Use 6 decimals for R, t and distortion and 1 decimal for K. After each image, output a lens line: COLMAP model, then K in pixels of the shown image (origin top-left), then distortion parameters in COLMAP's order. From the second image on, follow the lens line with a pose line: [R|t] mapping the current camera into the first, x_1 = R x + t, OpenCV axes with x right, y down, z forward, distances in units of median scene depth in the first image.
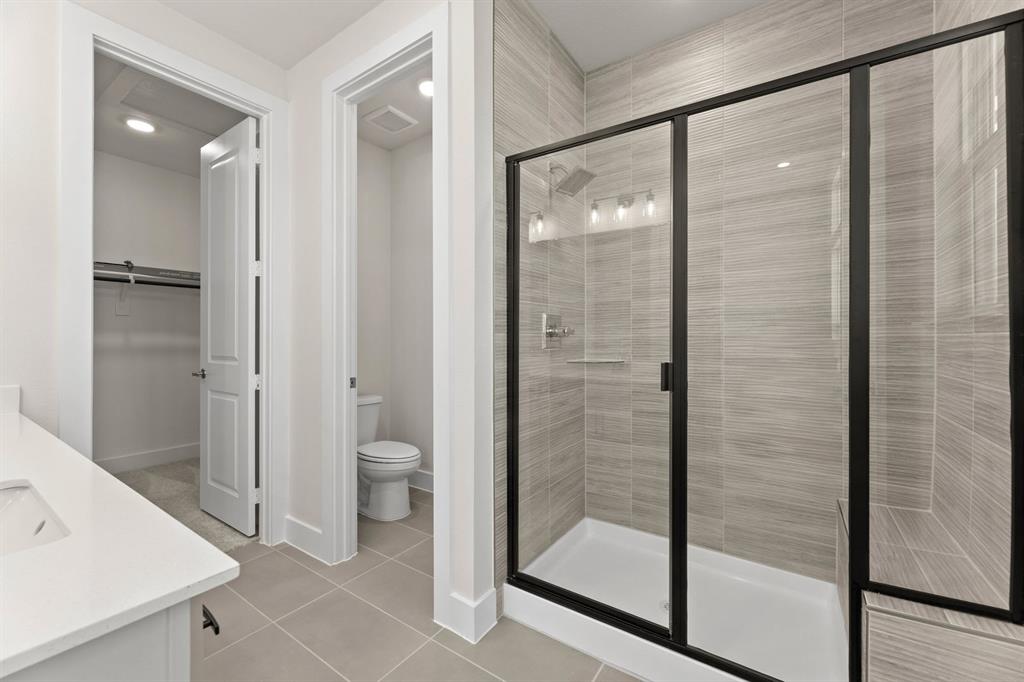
lens RADIAL K [[413.1, 0, 513.7], [0, 413.1, 339.8], [0, 0, 1]] dist [0.001452, -0.000509]
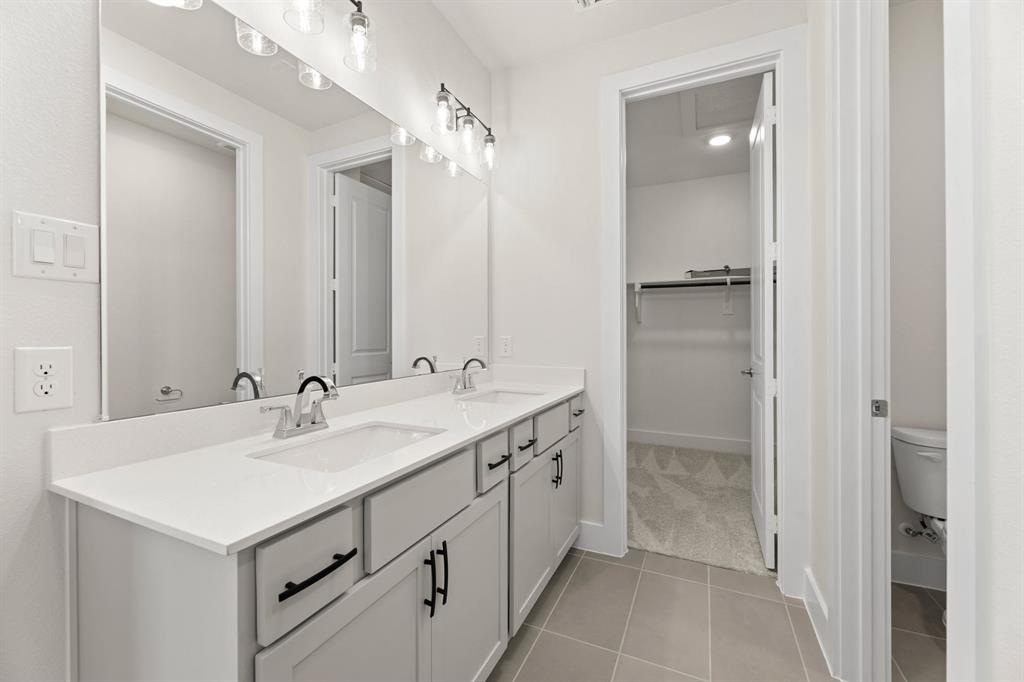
lens RADIAL K [[413.1, 0, 511.4], [0, 413.1, 335.8], [0, 0, 1]] dist [0.001452, -0.000509]
pose [[0.167779, 0.003354, -0.985819, 0.111874], [-0.002272, 0.999993, 0.003016, -0.003572], [0.985822, 0.001734, 0.167785, 0.343220]]
